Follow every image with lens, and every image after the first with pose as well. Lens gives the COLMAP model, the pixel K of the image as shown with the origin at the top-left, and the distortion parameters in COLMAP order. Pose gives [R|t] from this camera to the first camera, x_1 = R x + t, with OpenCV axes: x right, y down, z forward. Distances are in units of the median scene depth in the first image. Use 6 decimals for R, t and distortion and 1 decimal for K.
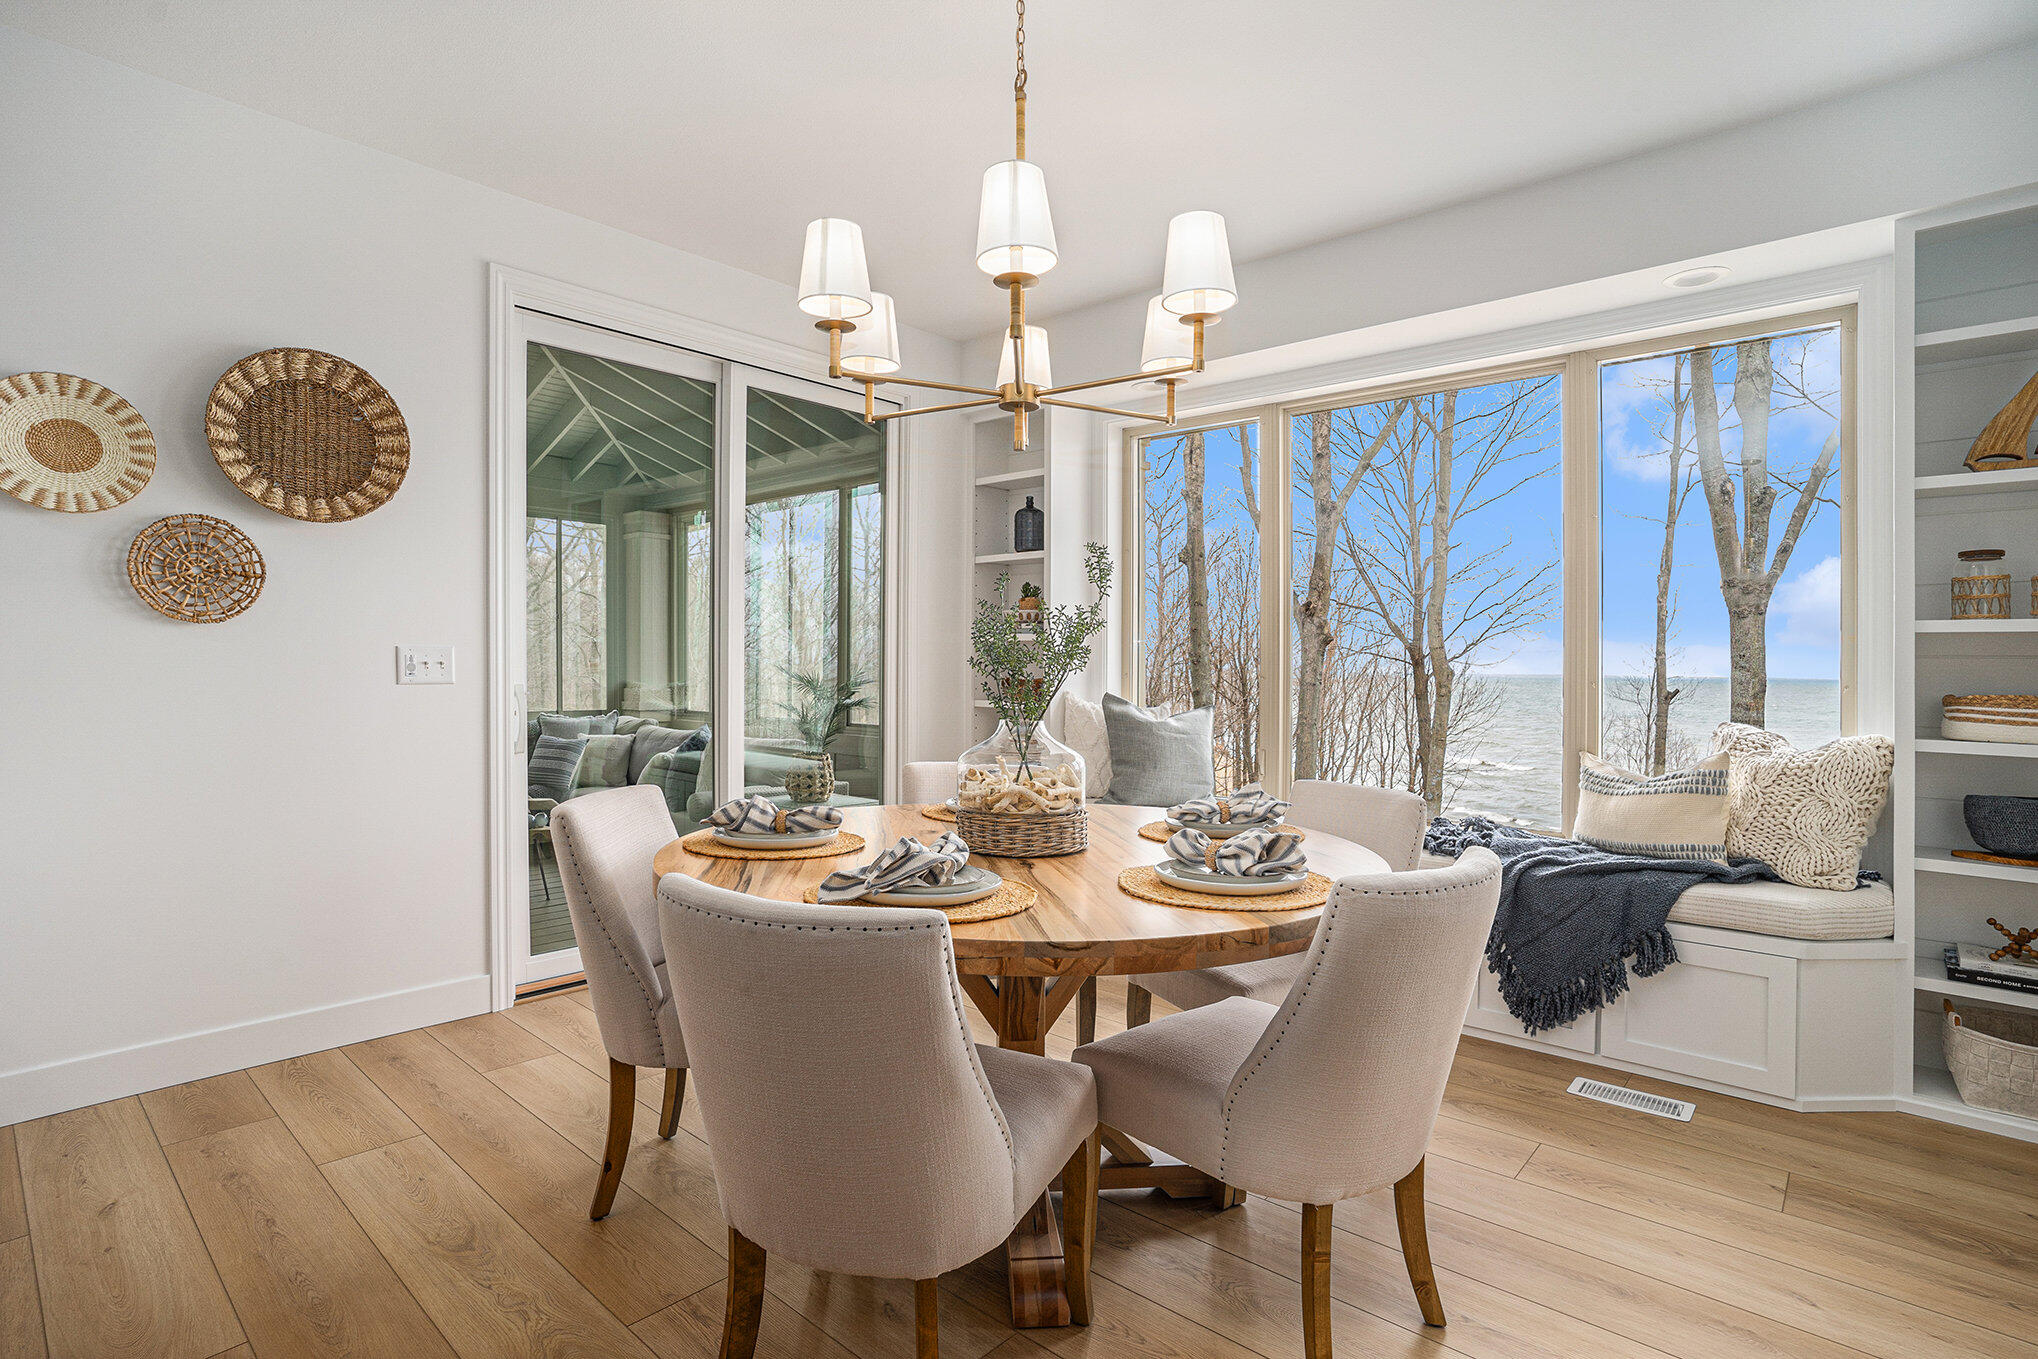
lens RADIAL K [[988.7, 0, 1033.4], [0, 988.7, 674.1], [0, 0, 1]] dist [-0.052167, 0.017908]
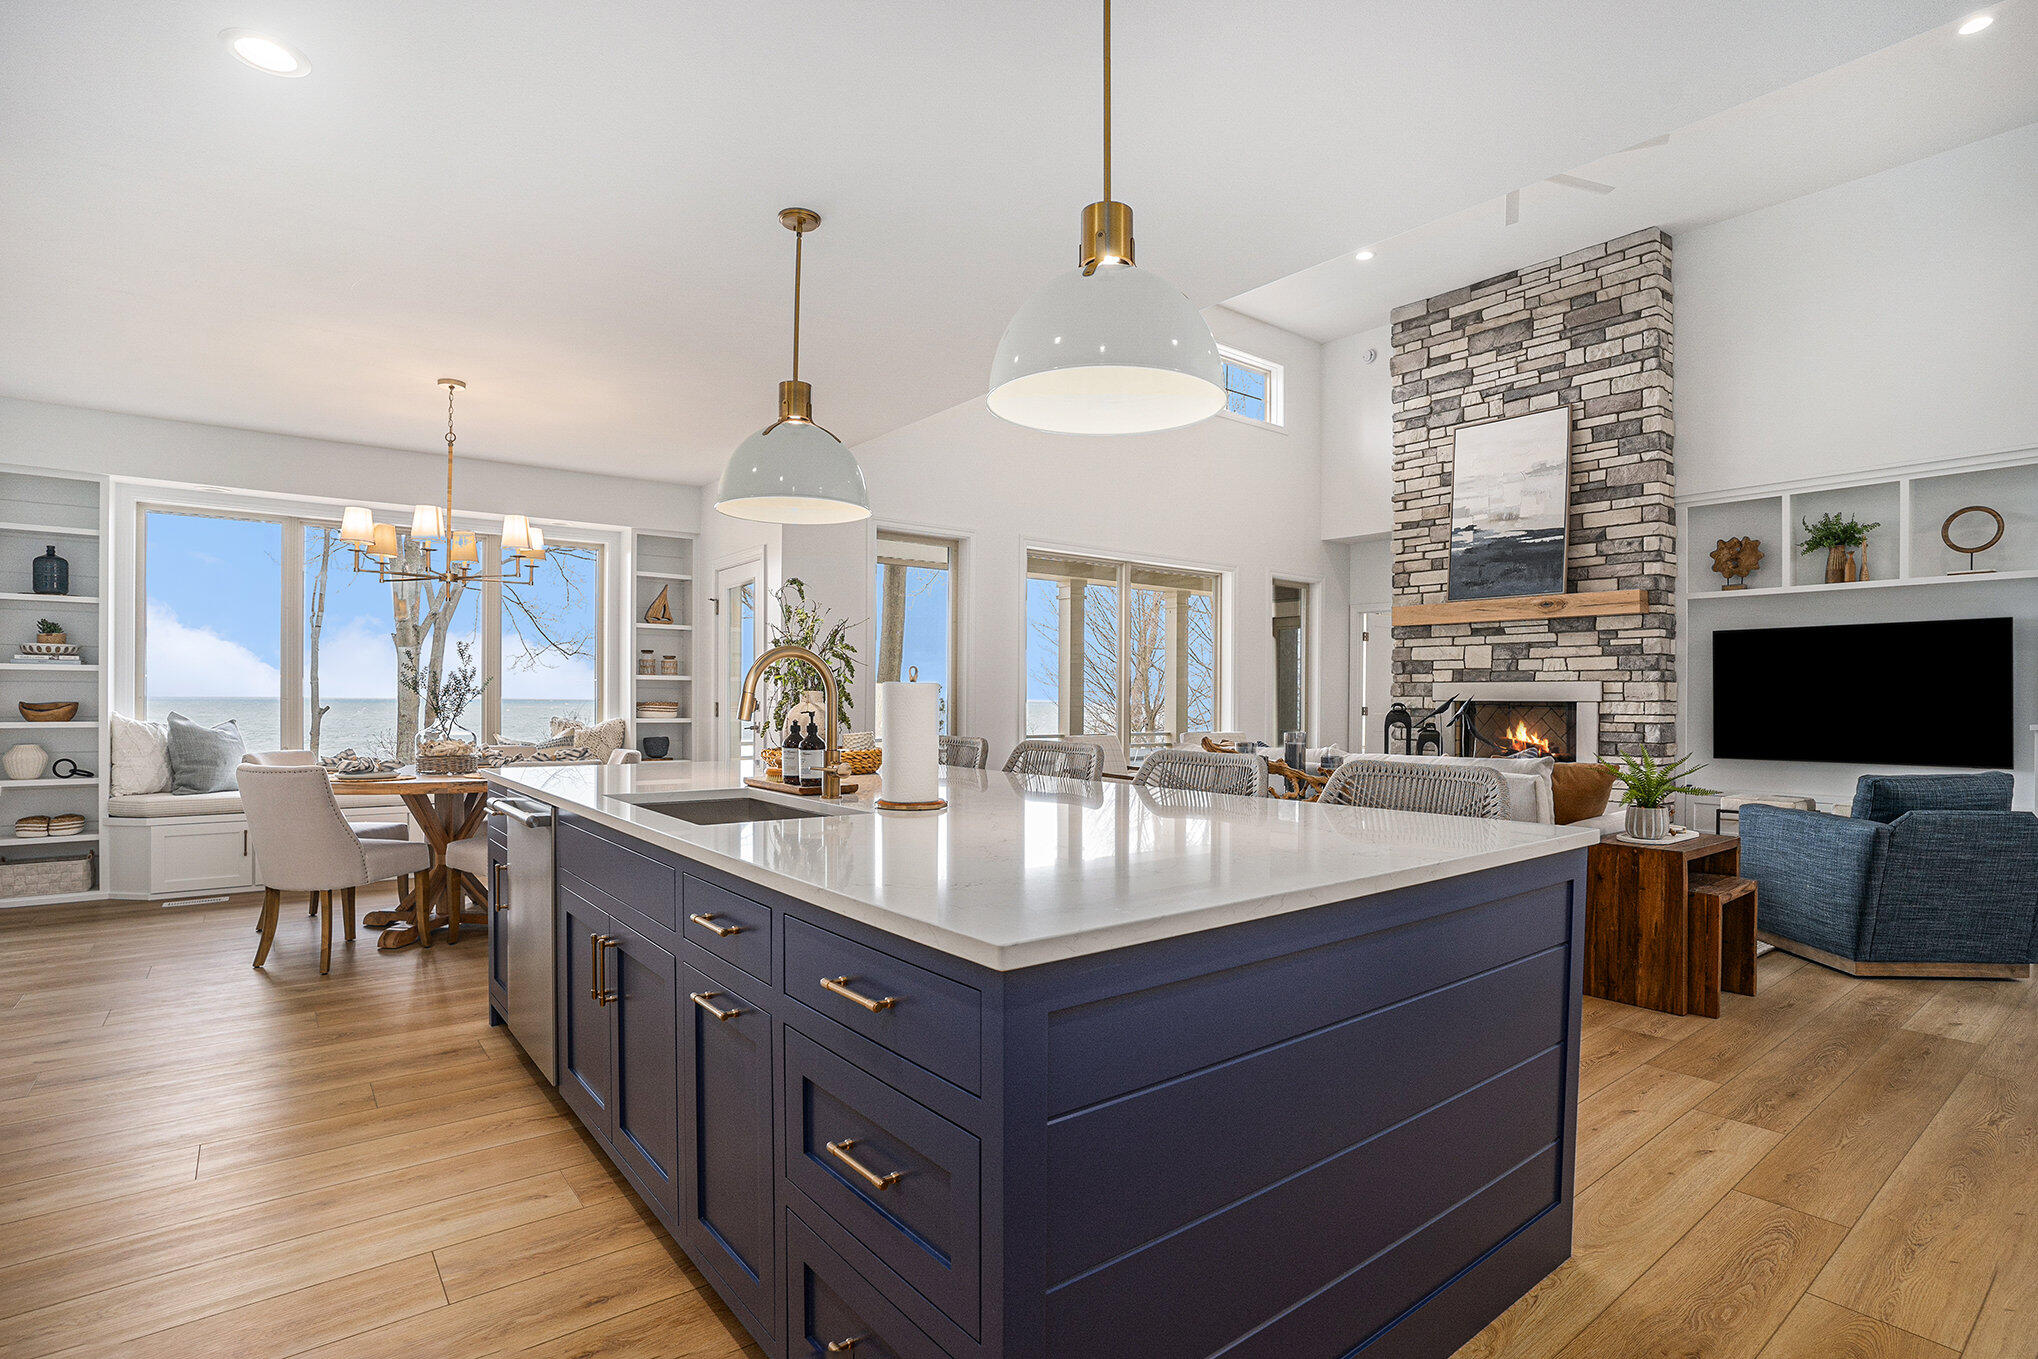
lens RADIAL K [[988.7, 0, 1053.3], [0, 988.7, 683.6], [0, 0, 1]] dist [-0.052167, 0.017908]
pose [[0.145600, 0.003823, 0.989336, -1.006189], [0.007420, 0.999960, -0.004956, -0.003605], [-0.989316, 0.008062, 0.145566, -0.358670]]
